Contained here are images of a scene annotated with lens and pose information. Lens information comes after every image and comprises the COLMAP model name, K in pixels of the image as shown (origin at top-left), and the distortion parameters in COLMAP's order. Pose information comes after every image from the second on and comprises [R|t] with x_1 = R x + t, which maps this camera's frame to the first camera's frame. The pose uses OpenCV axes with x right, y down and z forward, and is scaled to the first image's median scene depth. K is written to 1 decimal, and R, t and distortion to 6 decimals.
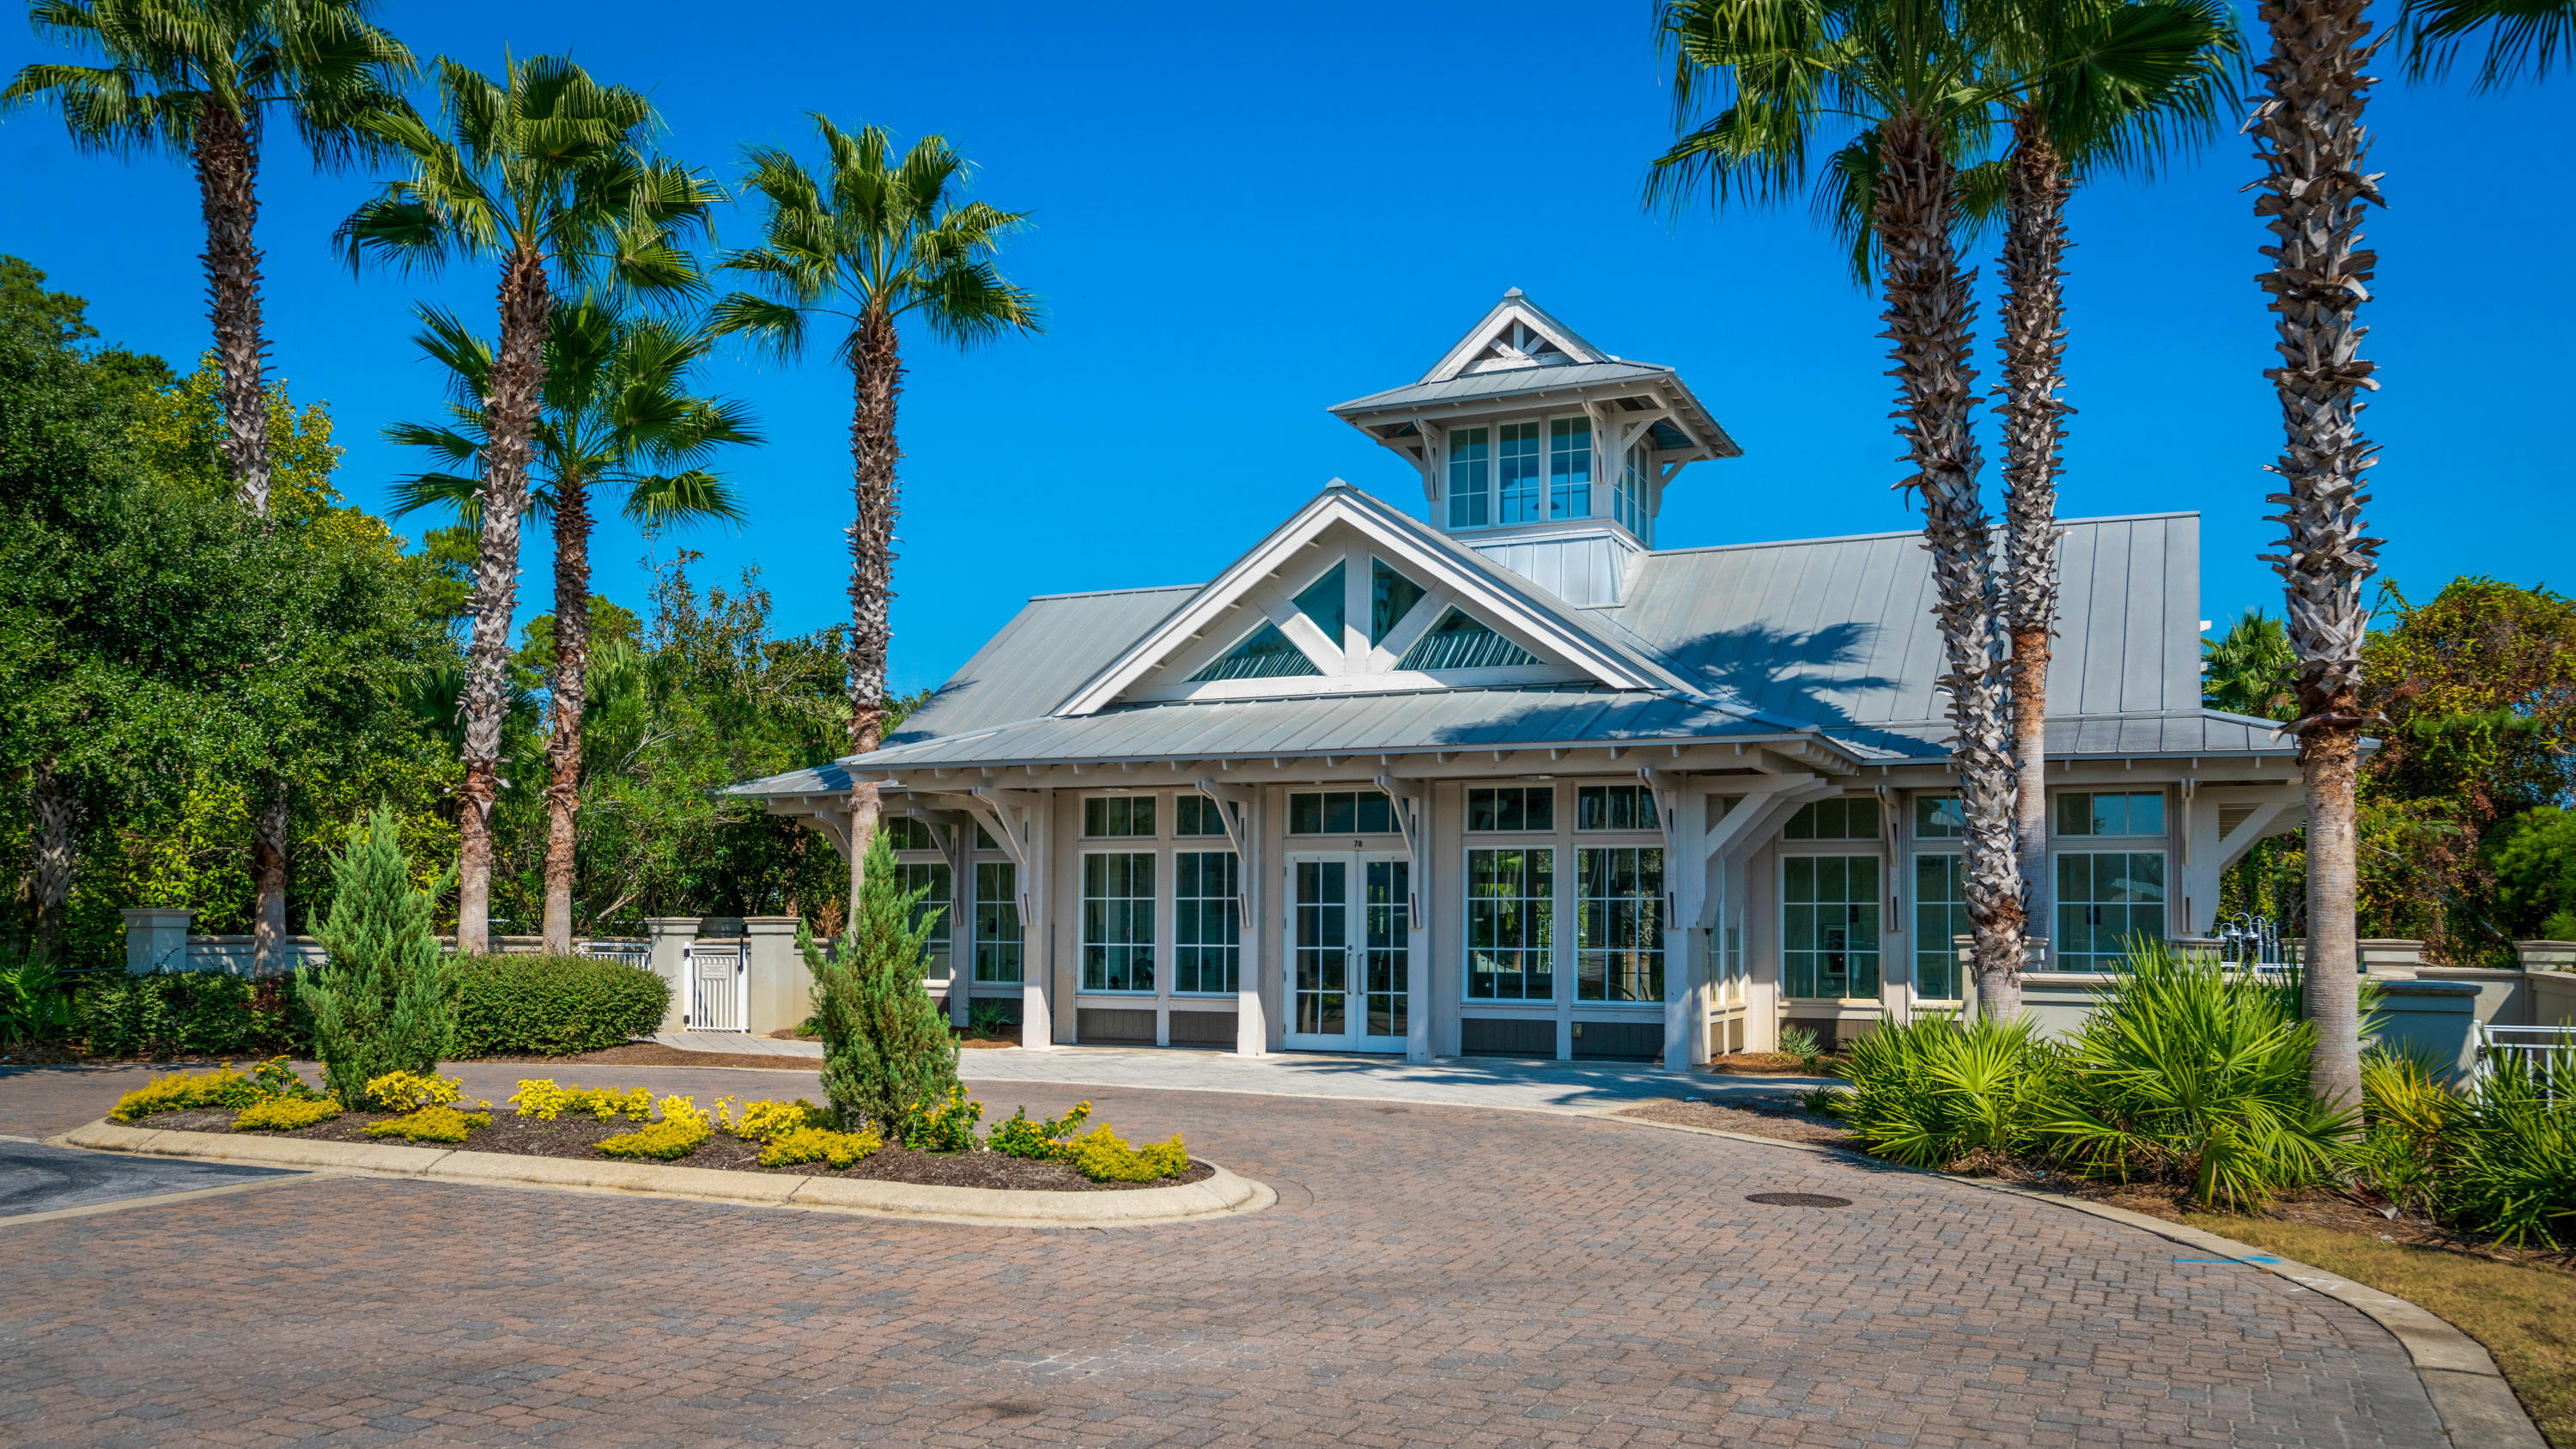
lens RADIAL K [[1925.5, 0, 1288.2], [0, 1925.5, 726.1], [0, 0, 1]] dist [0.005825, 0.003609]
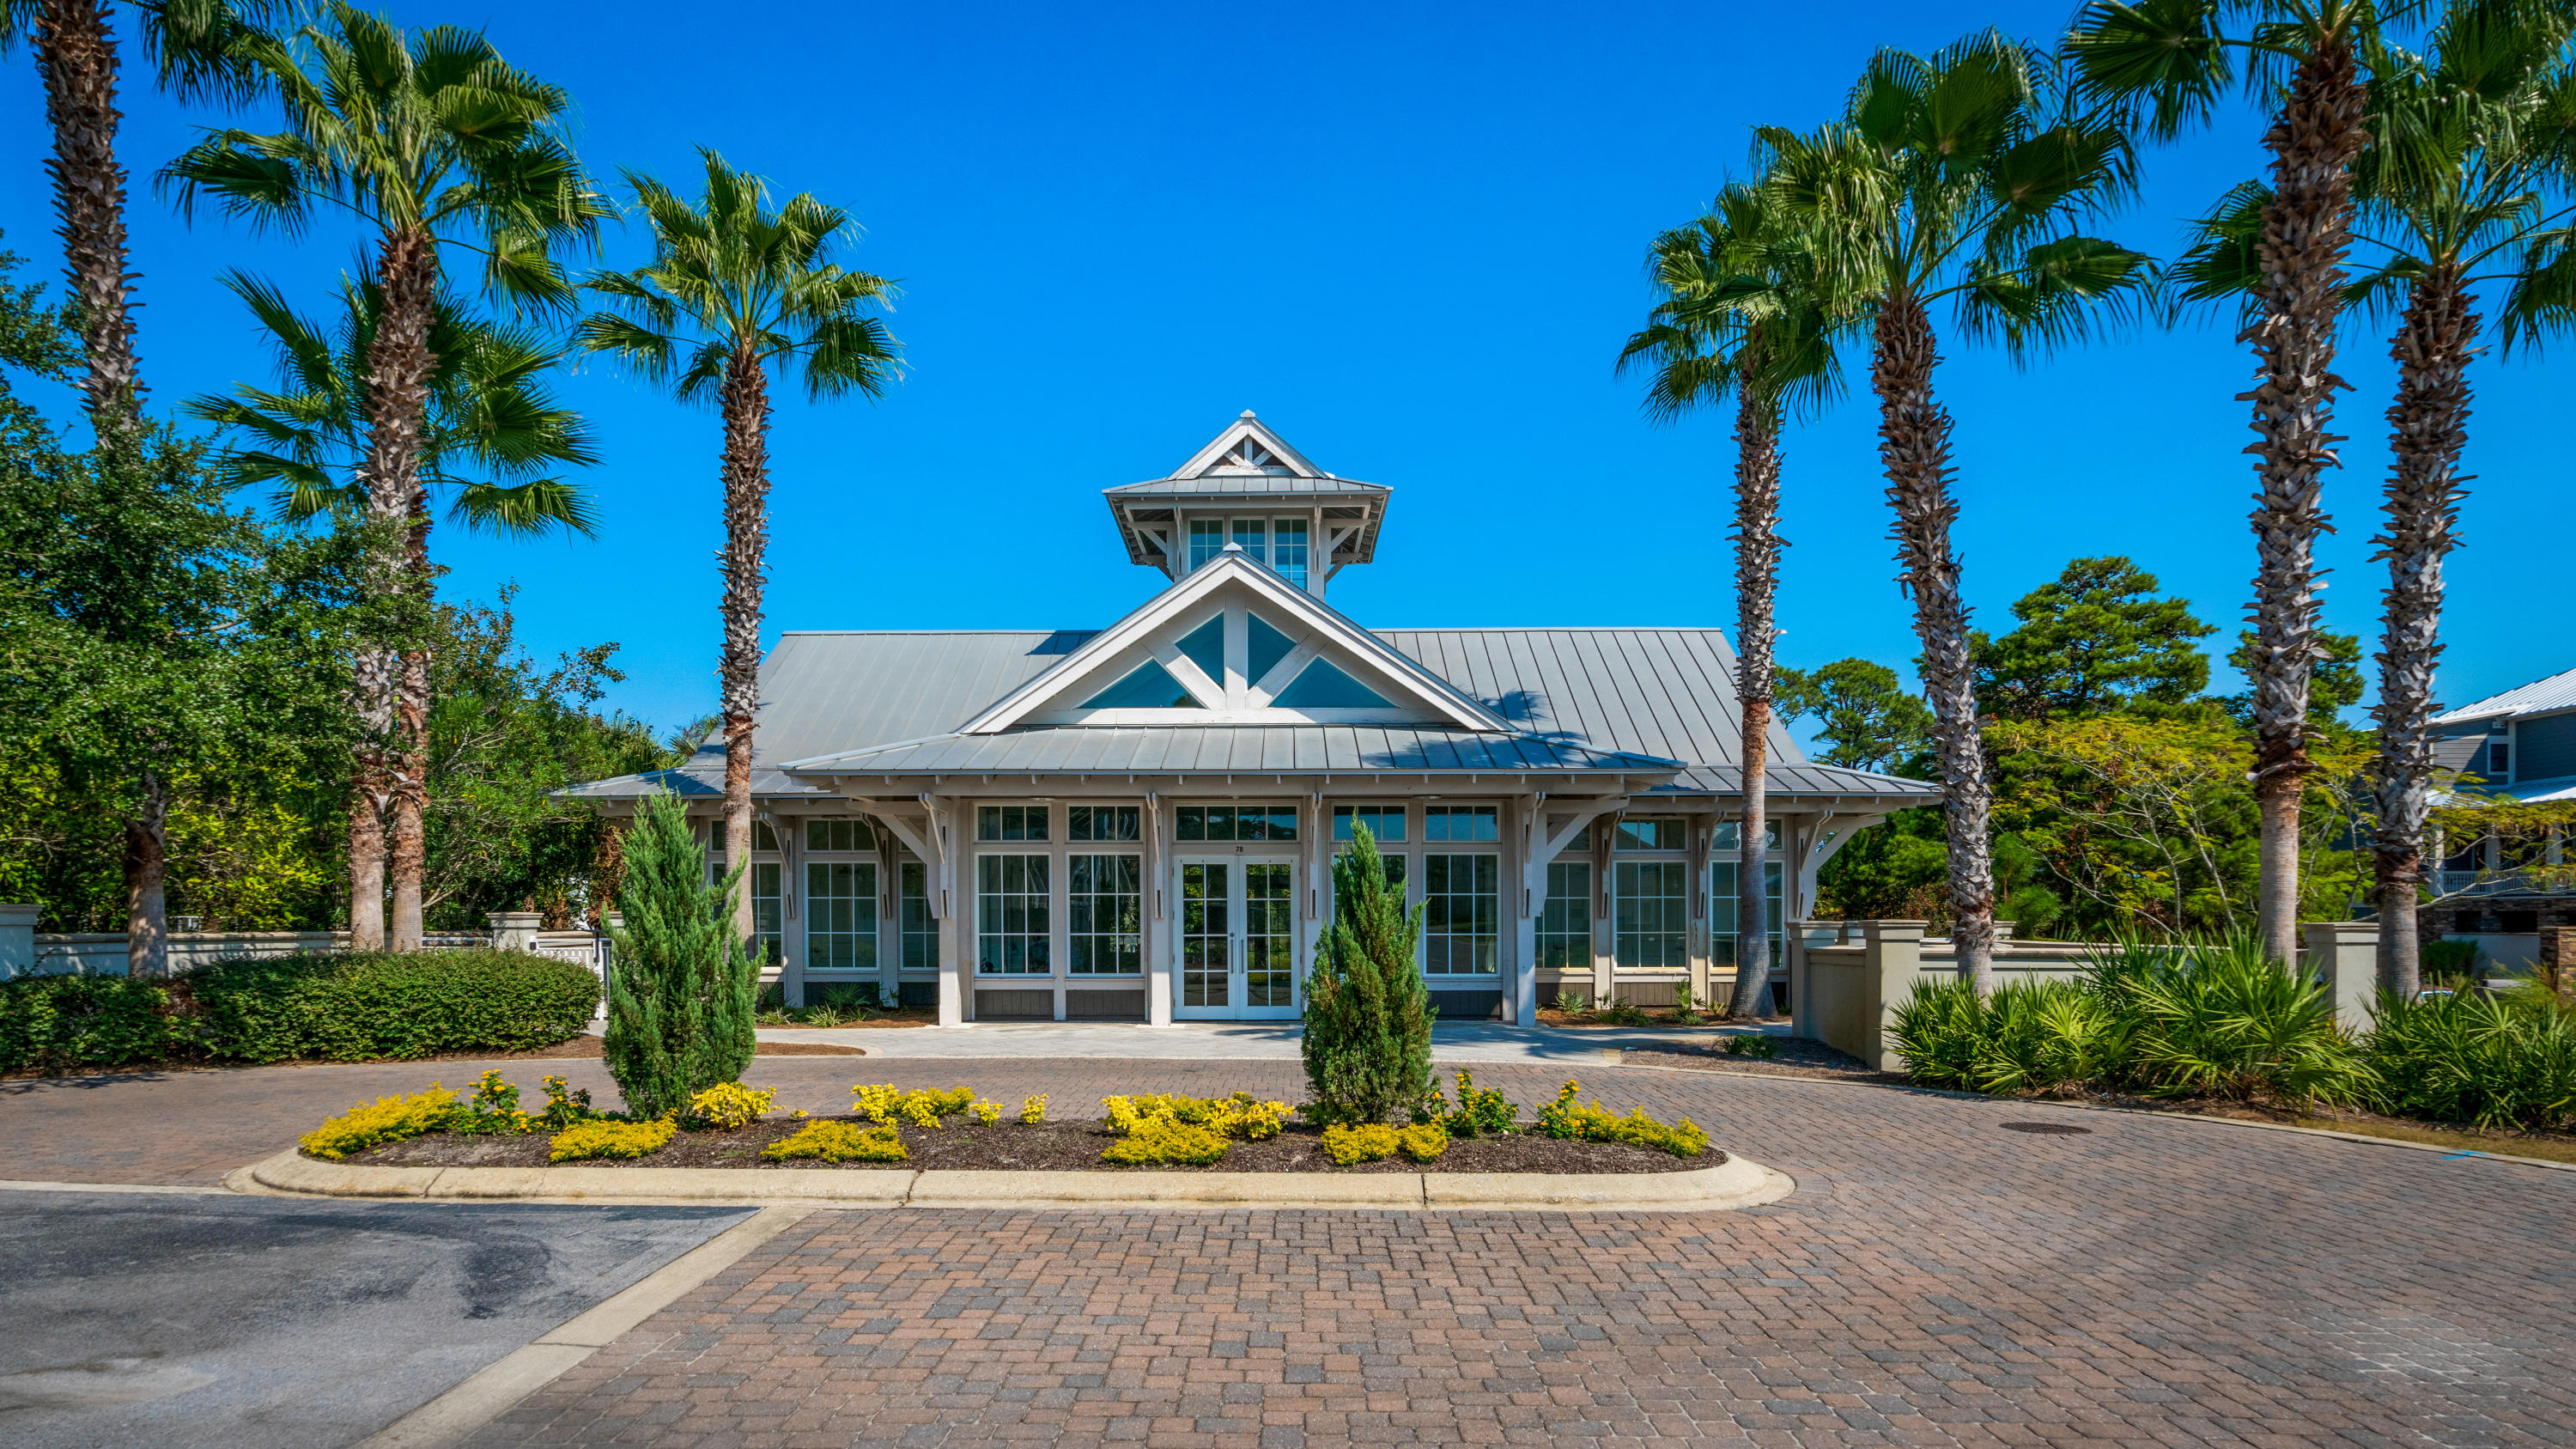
lens RADIAL K [[1393.8, 0, 1260.1], [0, 1393.8, 845.2], [0, 0, 1]] dist [-0.007467, 0.004117]
pose [[0.921759, 0.013935, 0.387513, -0.286588], [-0.034389, 0.998354, 0.045899, 0.017662], [-0.386235, -0.055634, 0.920721, 0.184799]]
